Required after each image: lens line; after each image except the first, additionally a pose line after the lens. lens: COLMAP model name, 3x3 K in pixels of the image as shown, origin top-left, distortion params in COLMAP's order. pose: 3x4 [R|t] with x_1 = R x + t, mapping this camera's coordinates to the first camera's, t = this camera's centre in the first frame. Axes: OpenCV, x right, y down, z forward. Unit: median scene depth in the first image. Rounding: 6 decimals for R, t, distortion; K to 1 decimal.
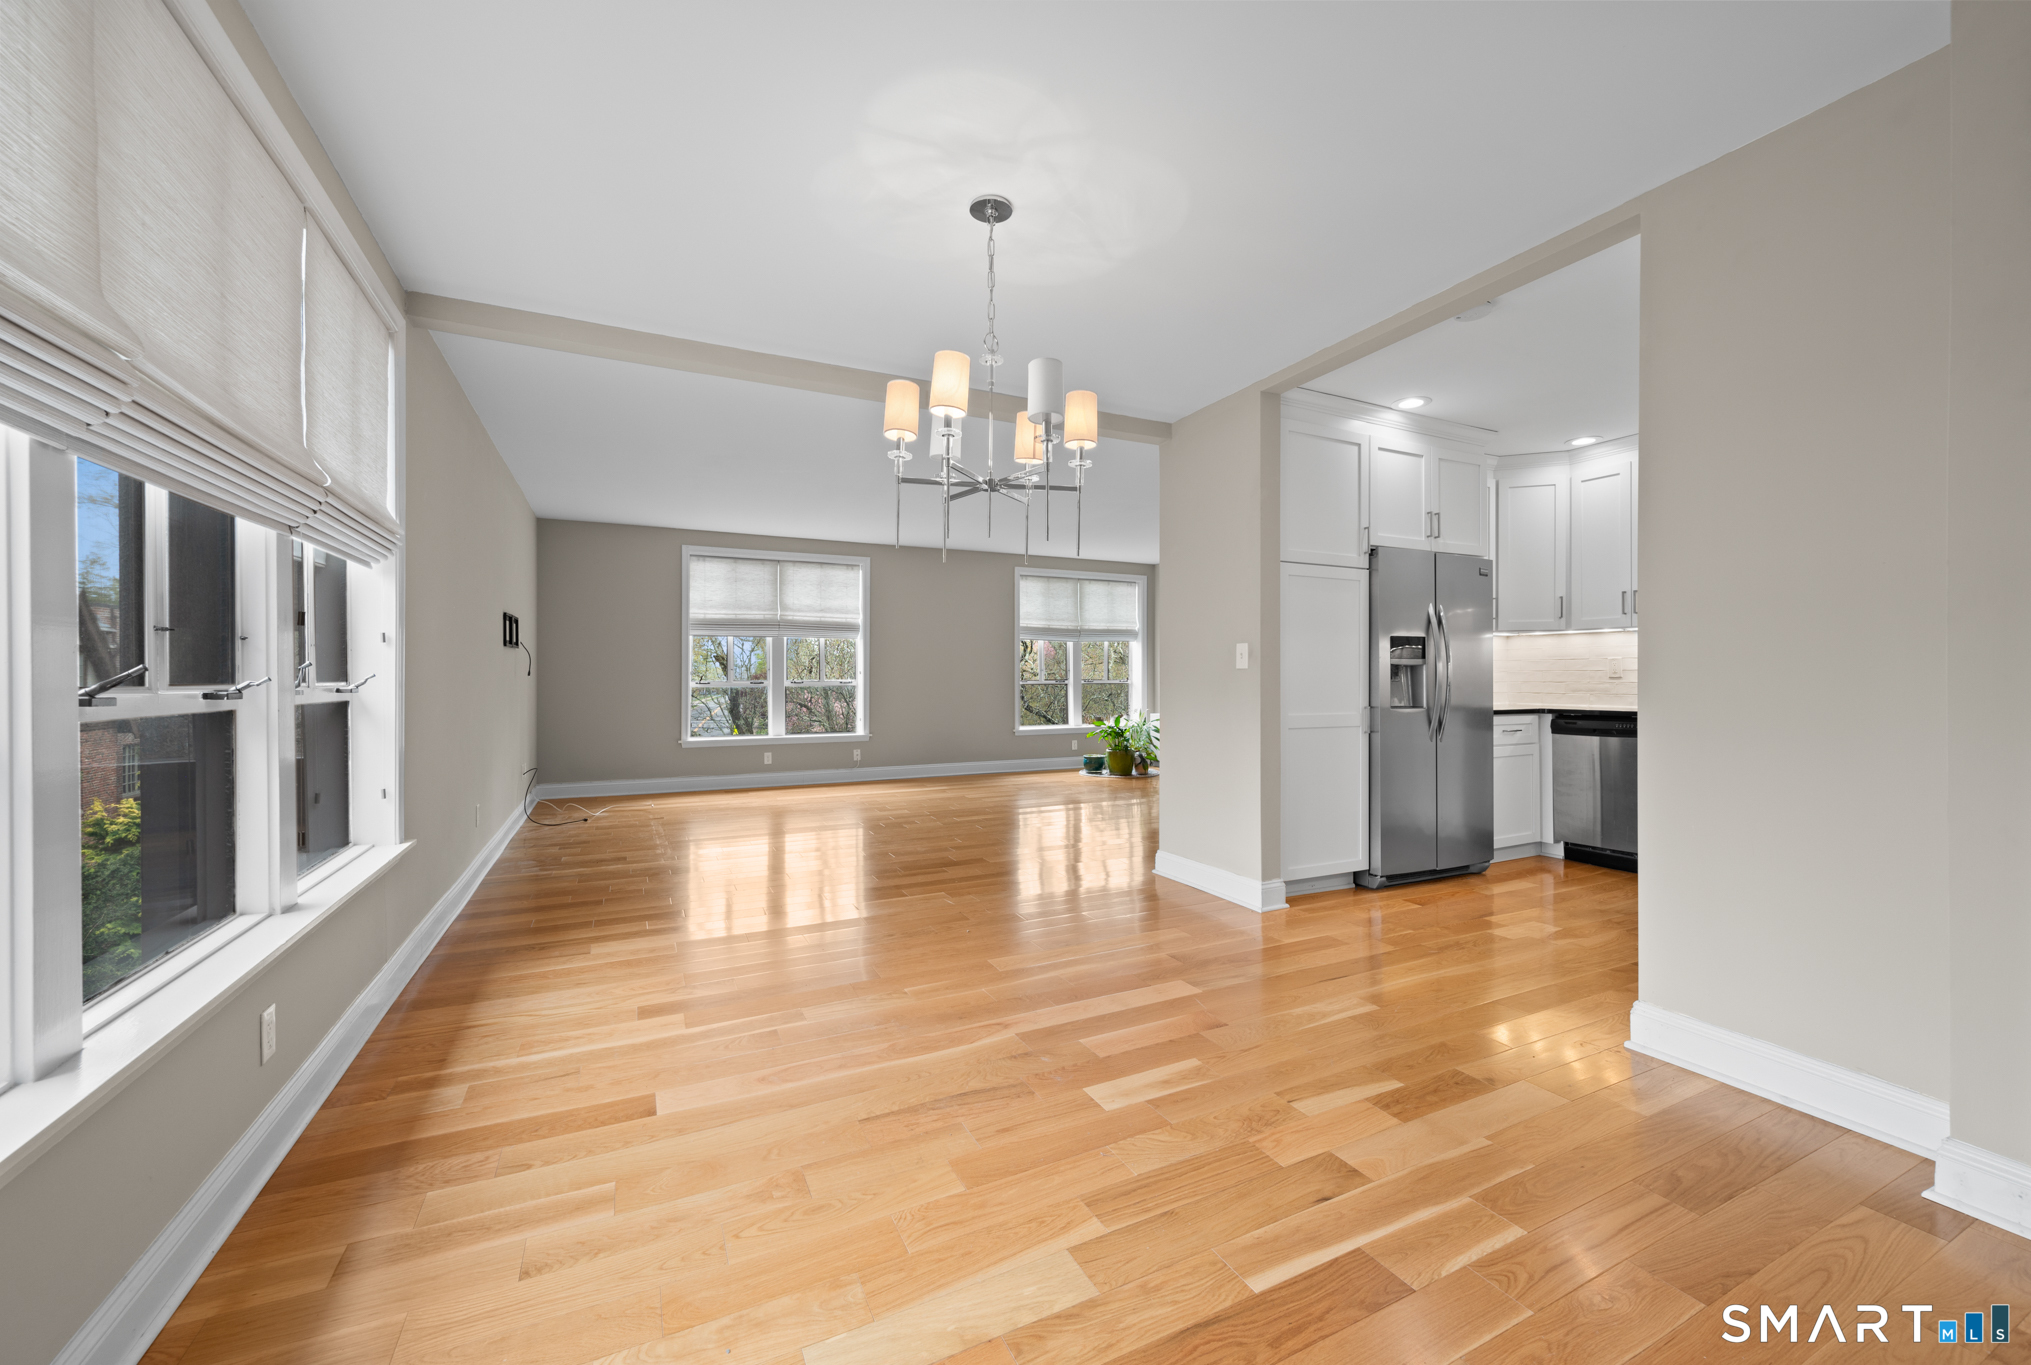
lens RADIAL K [[832.1, 0, 1032.8], [0, 832.1, 672.5], [0, 0, 1]] dist [-0.014110, -0.000260]
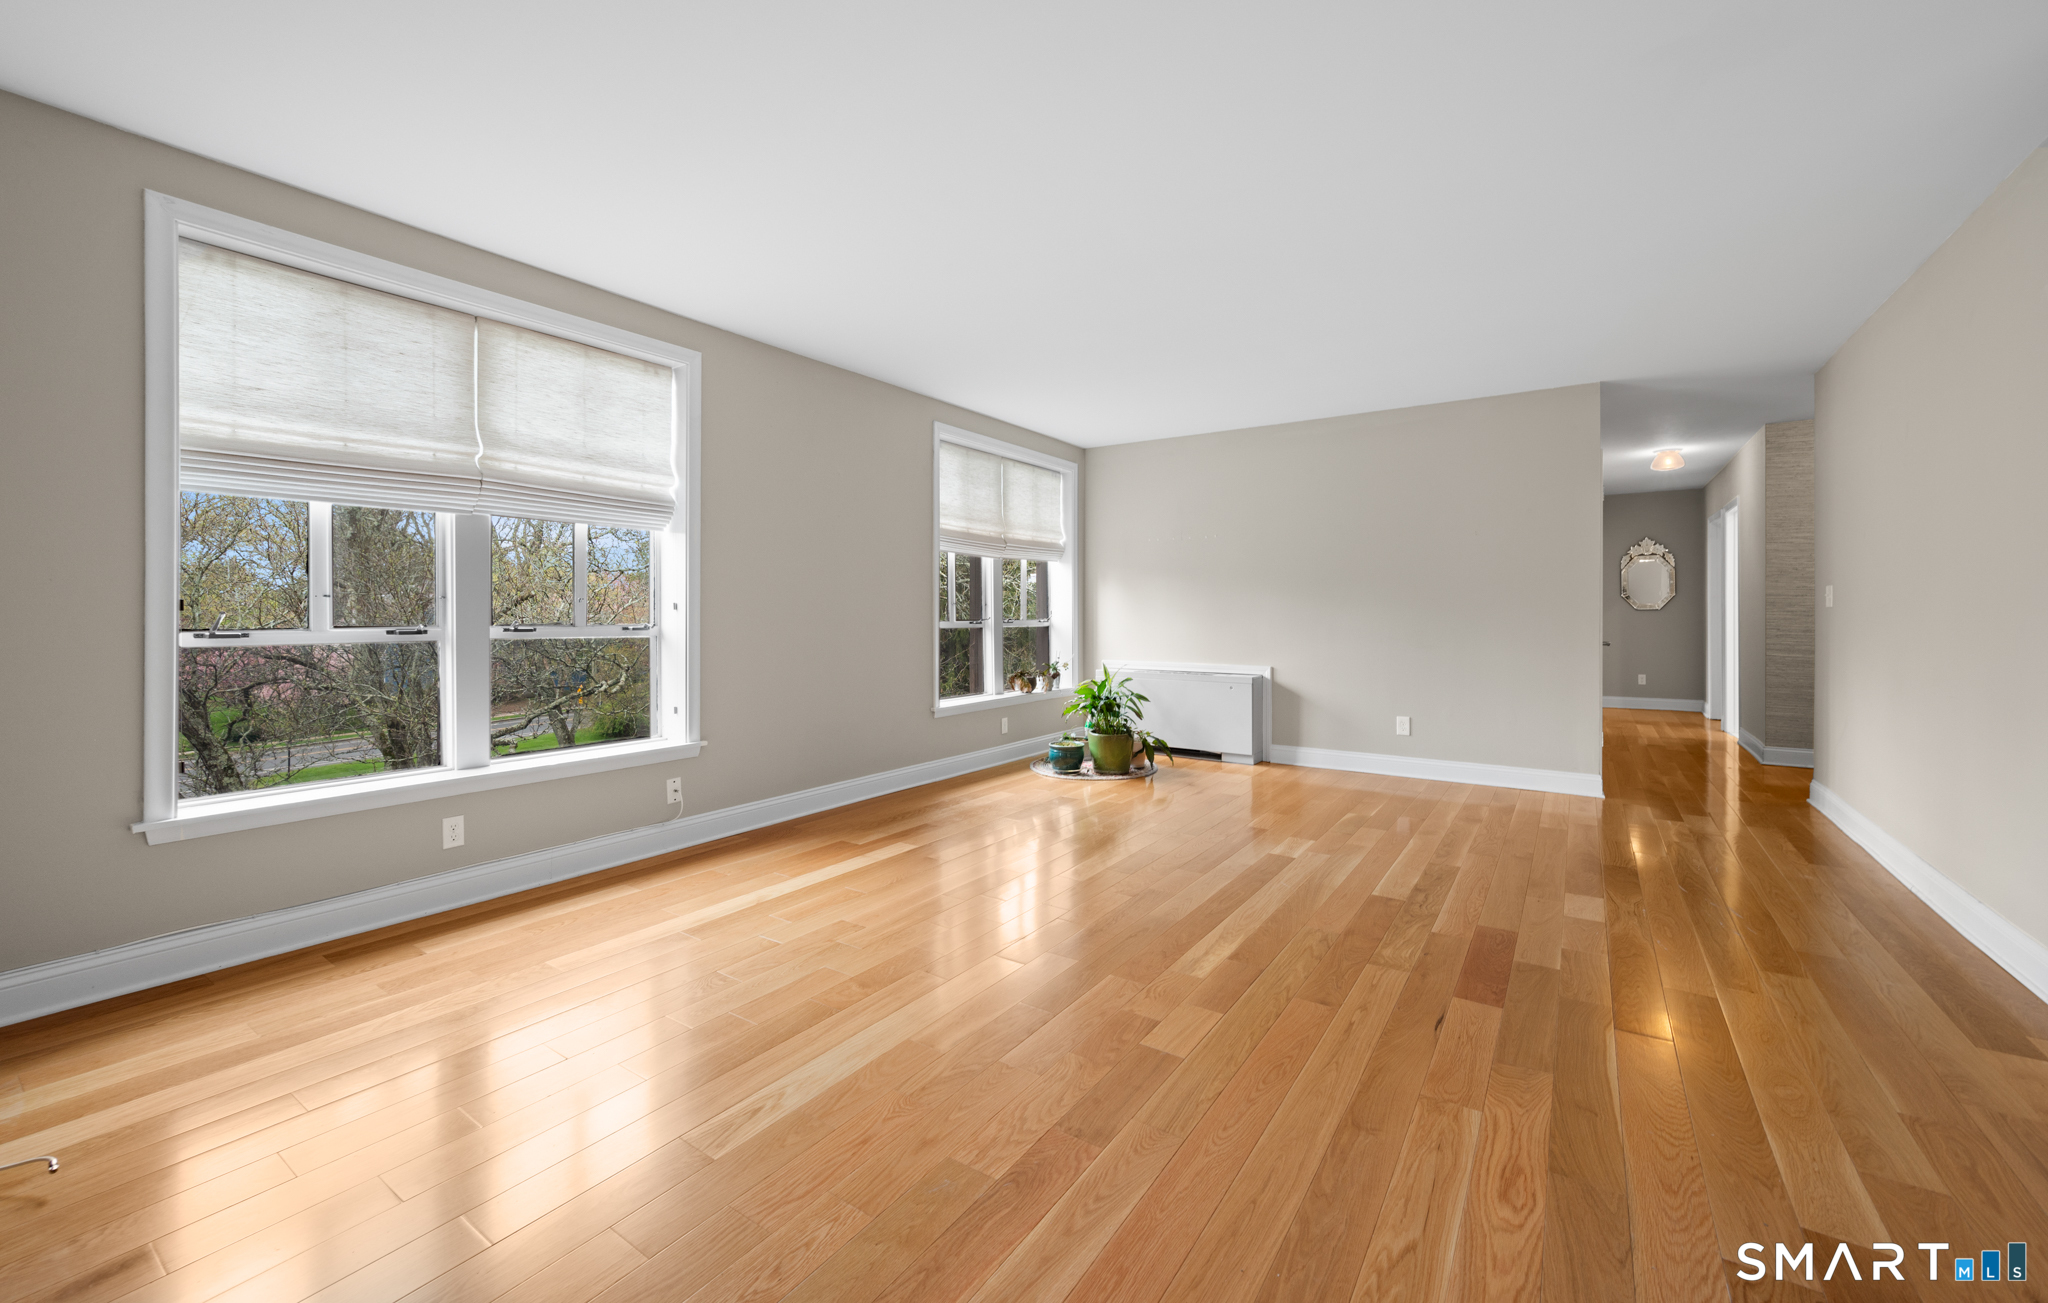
lens RADIAL K [[814.8, 0, 1038.1], [0, 814.8, 614.8], [0, 0, 1]] dist [-0.013530, -0.000182]
pose [[0.870327, -0.000624, 0.492474, -0.455501], [-0.002030, 0.999986, 0.004854, 0.004565], [-0.492470, -0.005224, 0.870314, 0.933914]]
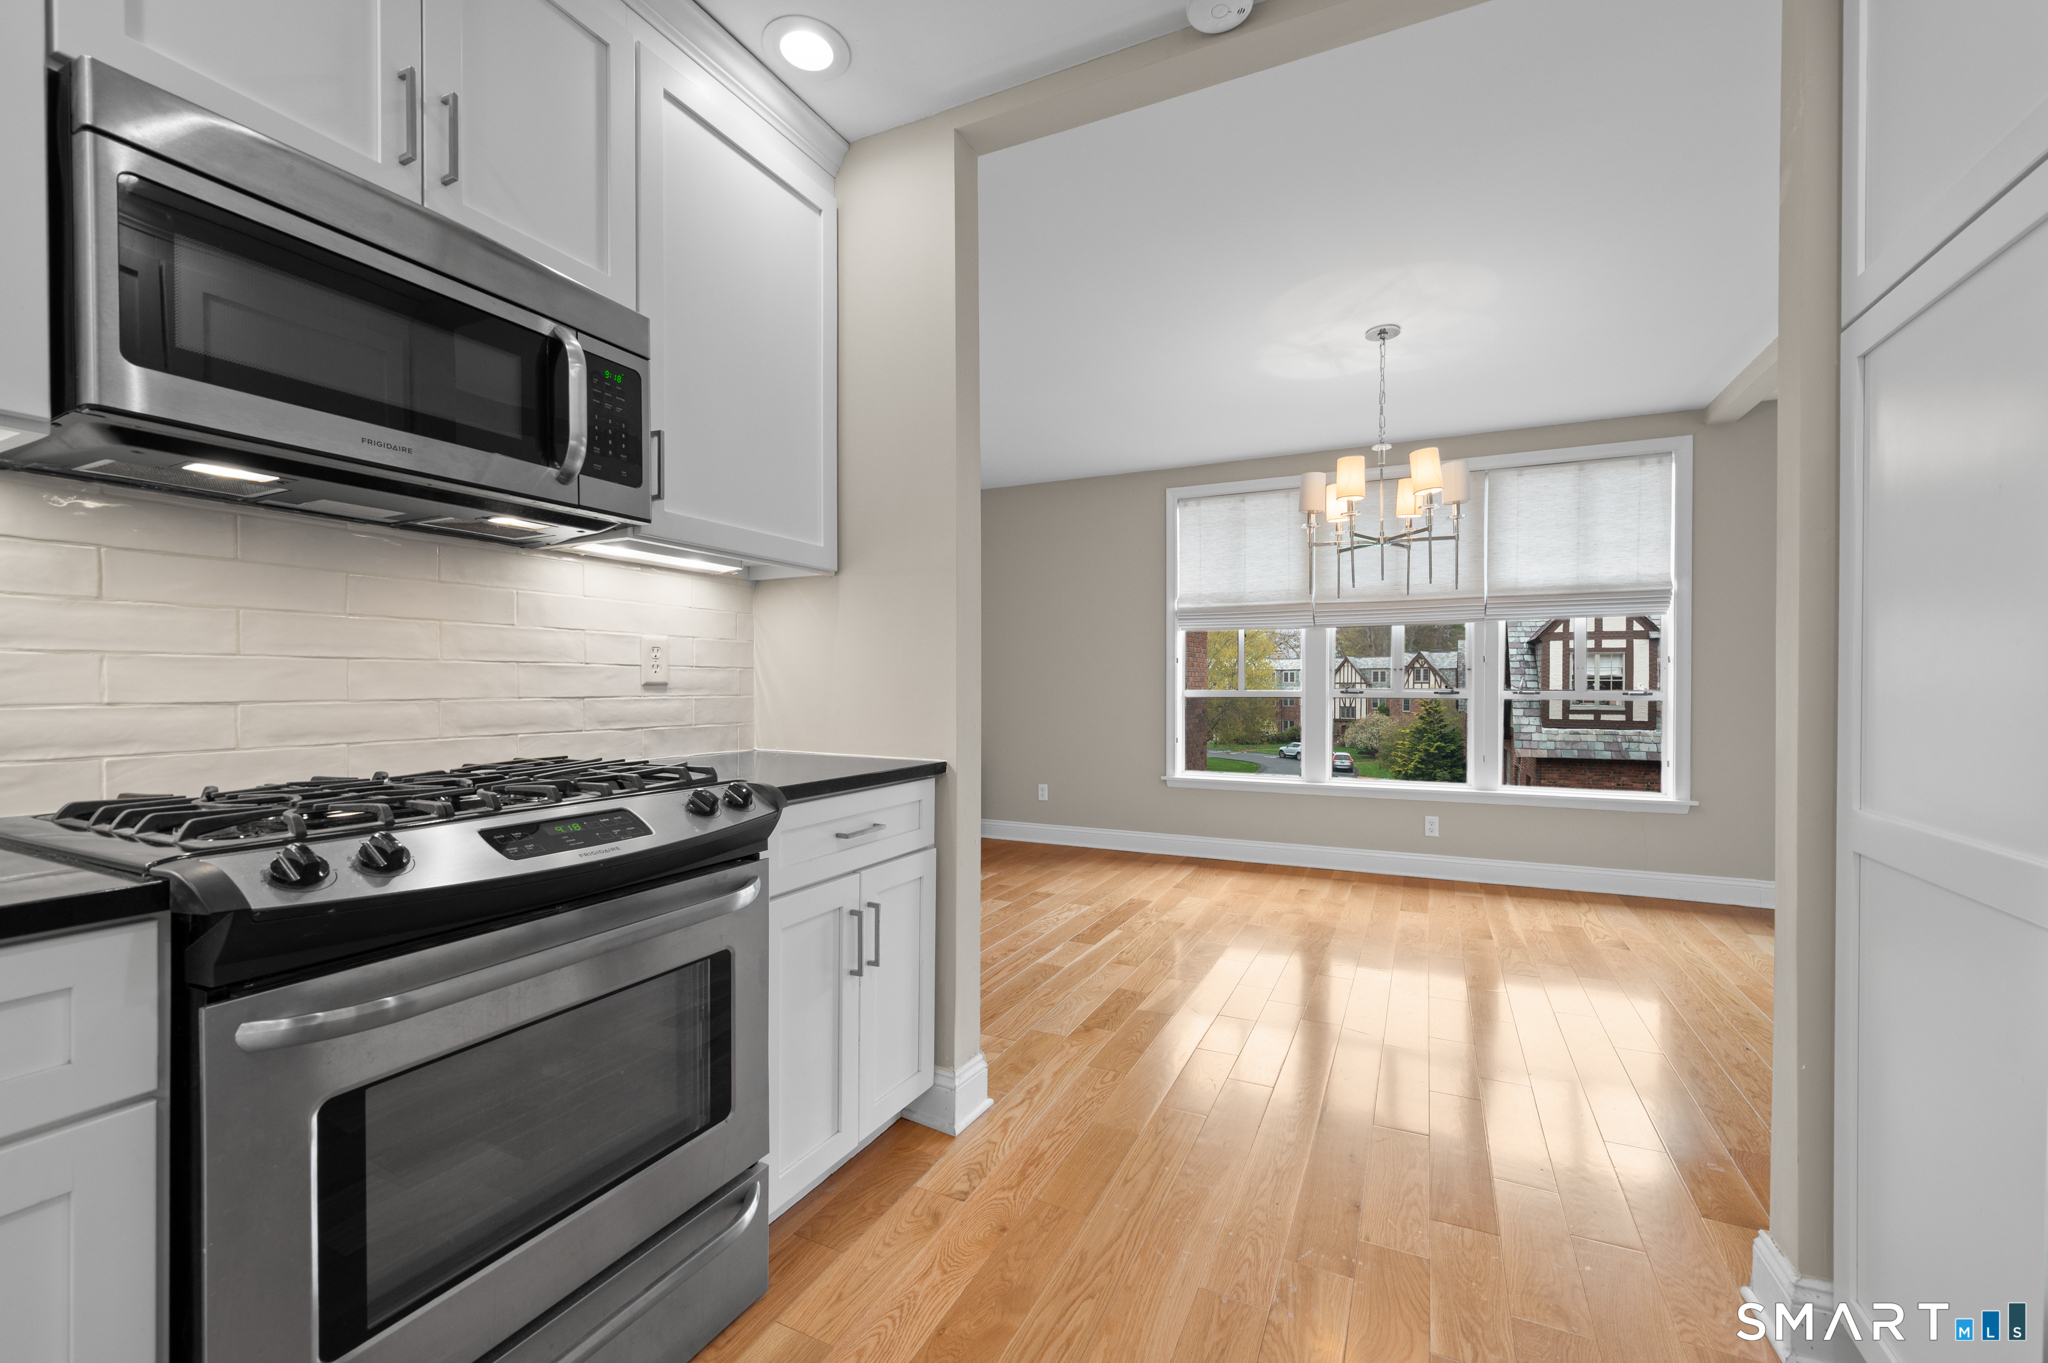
lens RADIAL K [[817.6, 0, 1052.4], [0, 817.6, 689.6], [0, 0, 1]] dist [0.000096, -0.001692]
pose [[-0.786178, 0.001377, -0.617998, 0.606501], [0.002484, 0.999996, -0.000933, 0.004446], [0.617995, -0.002269, -0.786179, 0.873752]]
